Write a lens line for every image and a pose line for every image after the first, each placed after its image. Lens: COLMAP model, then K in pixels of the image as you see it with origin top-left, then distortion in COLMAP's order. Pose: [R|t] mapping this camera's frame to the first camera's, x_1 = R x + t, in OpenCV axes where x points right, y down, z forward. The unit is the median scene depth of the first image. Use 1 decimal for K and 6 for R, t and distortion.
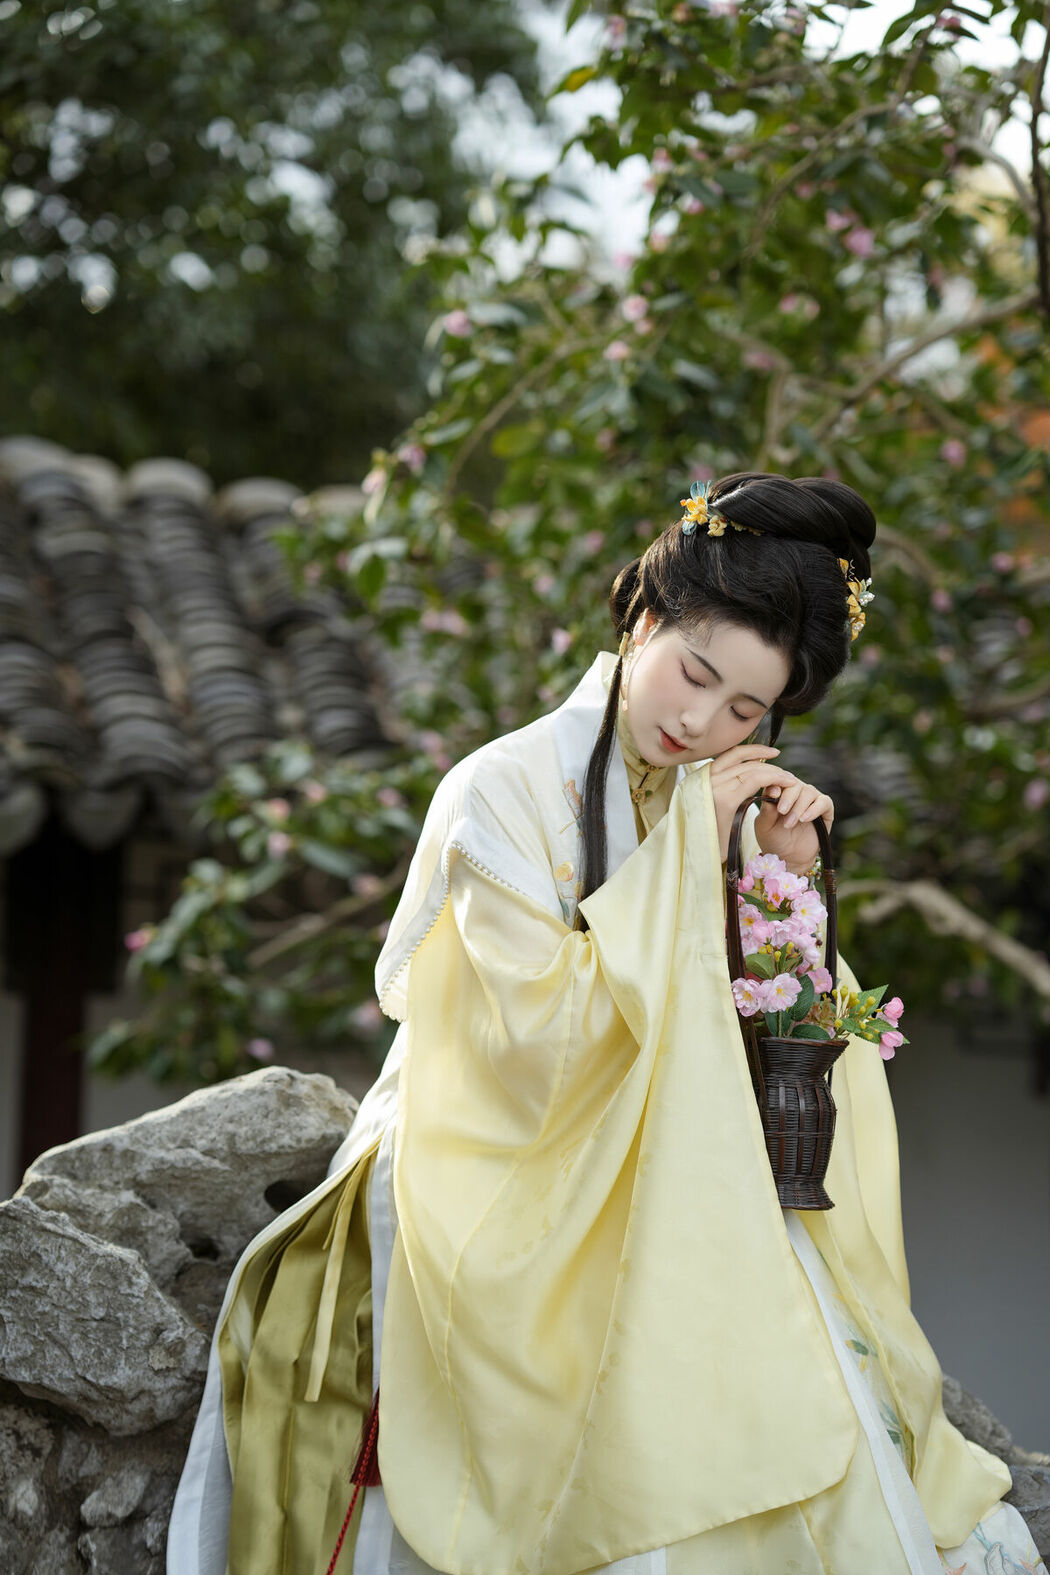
lens RADIAL K [[3932.3, 0, 525.0], [0, 3932.3, 787.5], [0, 0, 1]] dist [-0.026531, 3.821040]
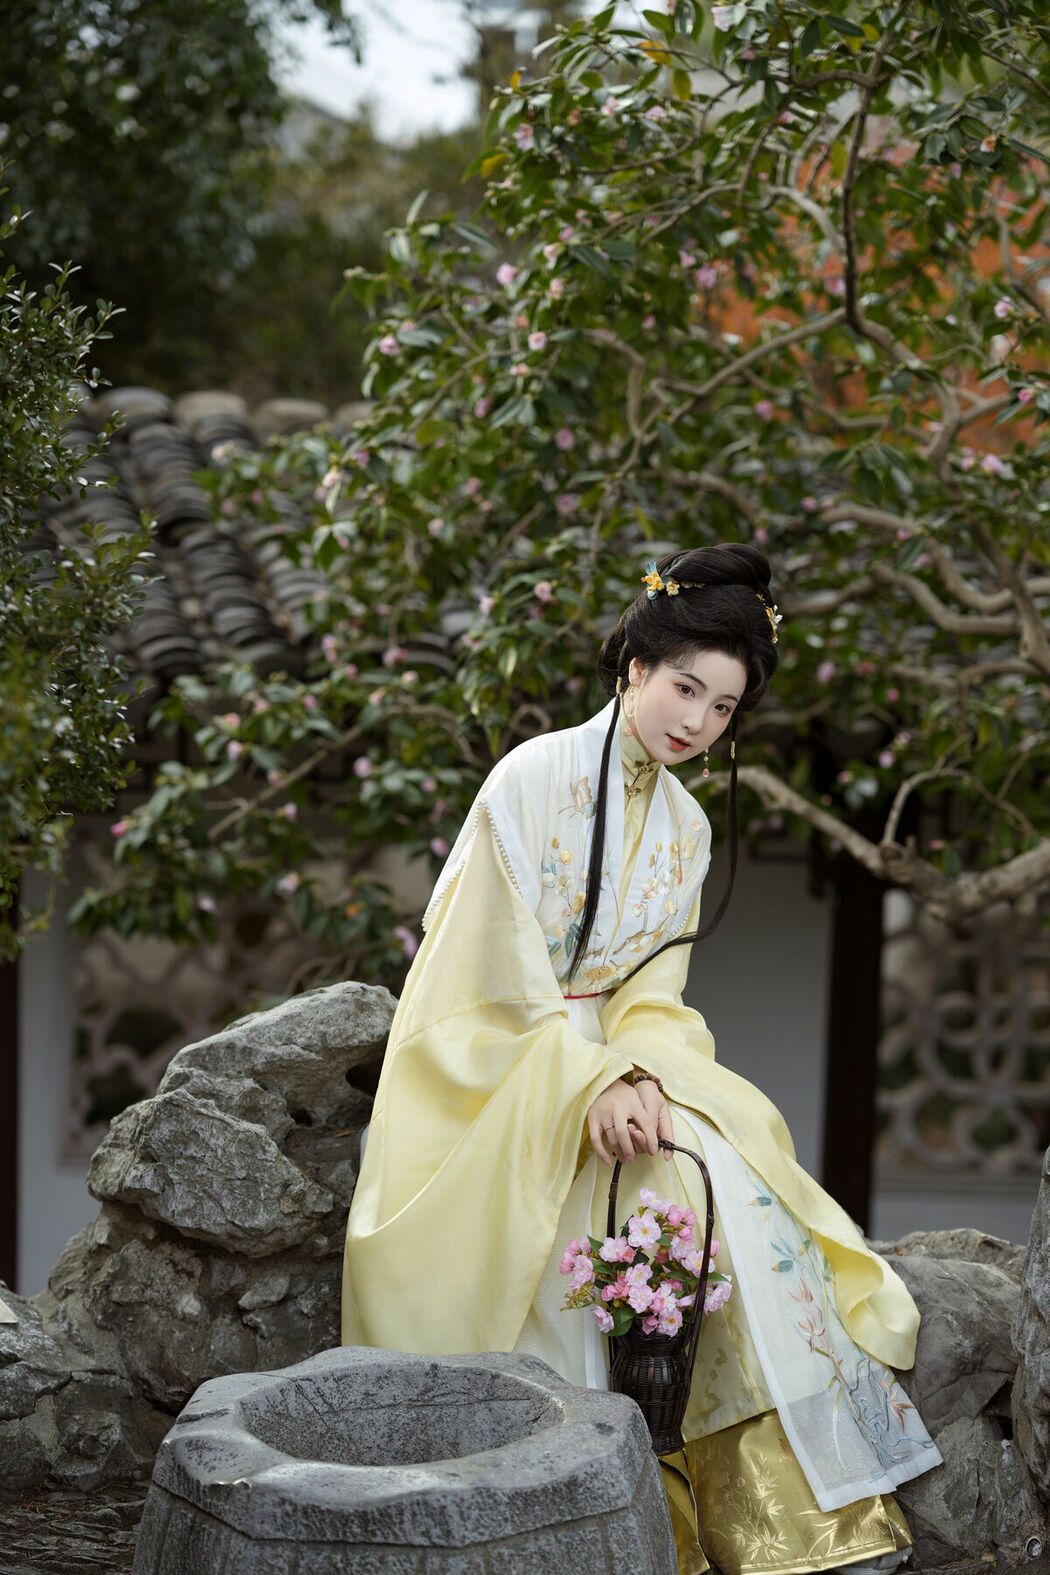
lens RADIAL K [[3805.0, 0, 525.0], [0, 3805.0, 787.5], [0, 0, 1]] dist [0.223376, -0.856527]
pose [[0.996162, -0.034230, 0.080553, -0.084280], [0.028062, 0.996676, 0.076485, -0.076383], [-0.082903, -0.073931, 0.993812, -0.246736]]
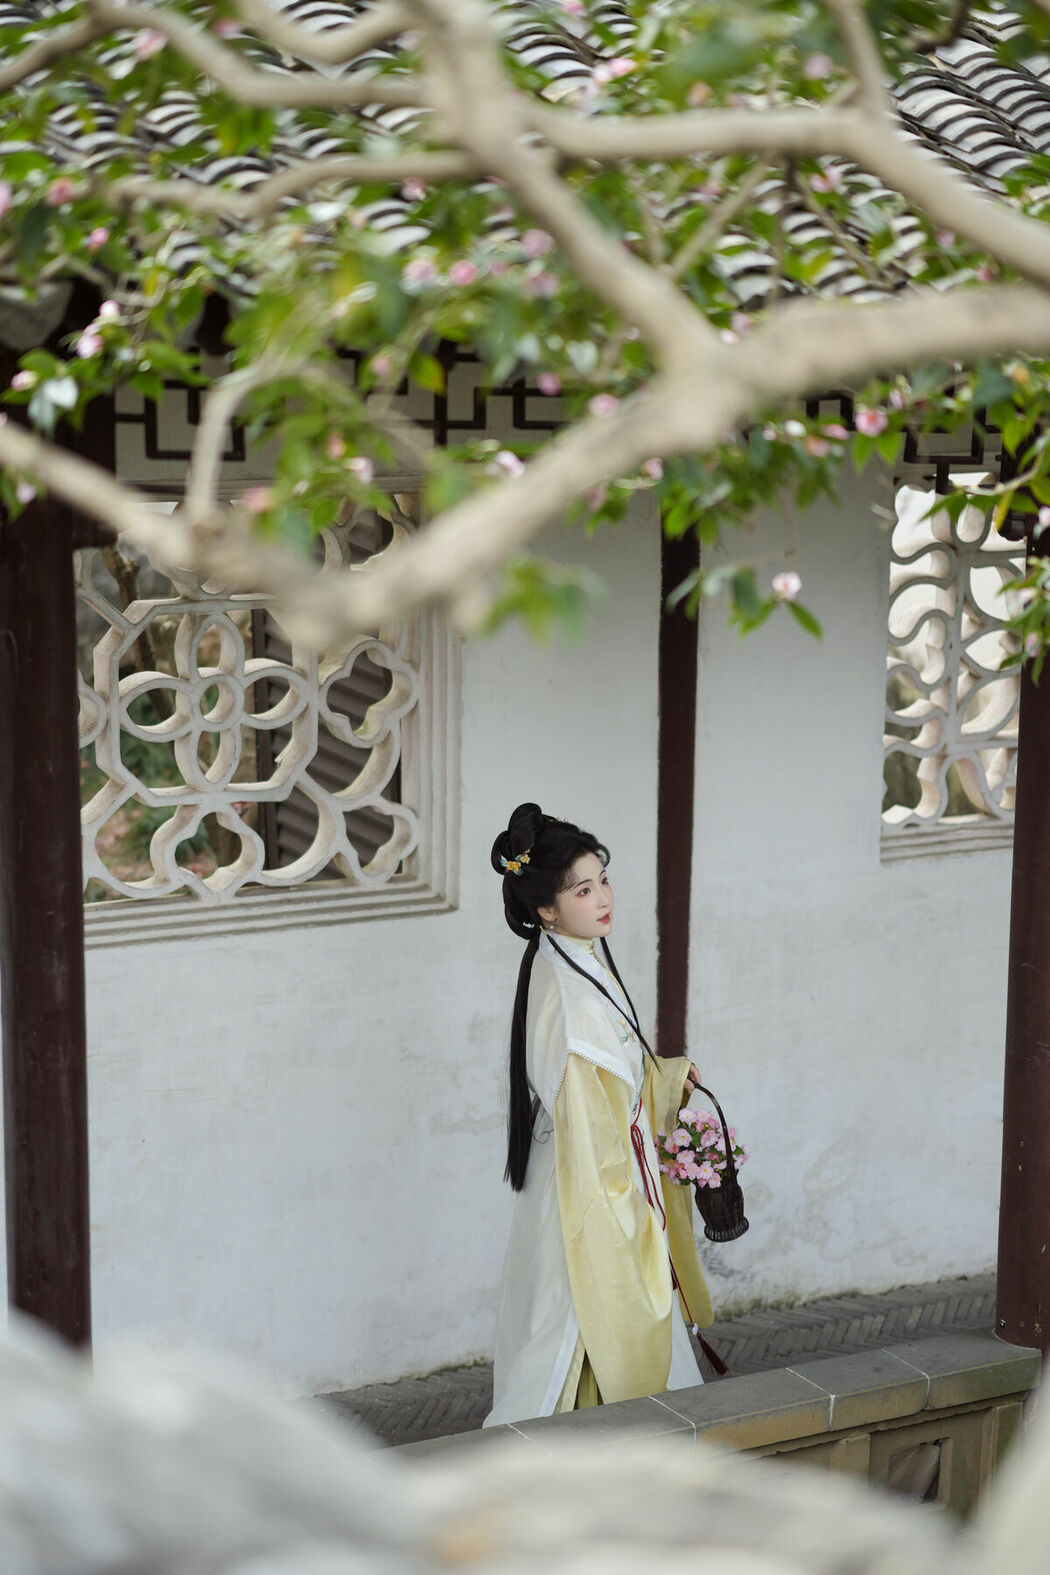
lens RADIAL K [[3932.3, 0, 525.0], [0, 3932.3, 787.5], [0, 0, 1]] dist [-0.026531, 3.821040]
pose [[0.940720, -0.135164, 0.311089, -0.024649], [0.075224, 0.977468, 0.197225, -0.038560], [-0.330738, -0.162132, 0.929691, 0.389033]]
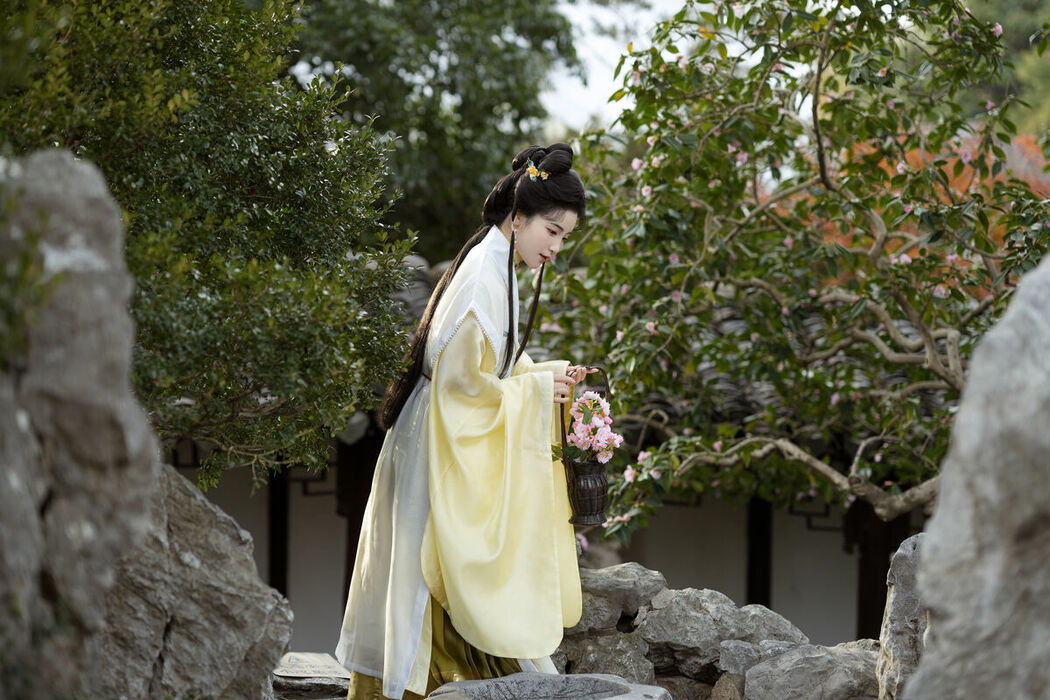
lens RADIAL K [[2536.6, 0, 525.0], [0, 2536.6, 350.0], [0, 0, 1]] dist [0.223376, -0.856527]
pose [[0.999348, -0.035961, -0.003346, -0.044296], [0.035843, 0.998890, -0.030563, 0.015933], [0.004442, 0.030423, 0.999527, -0.523609]]
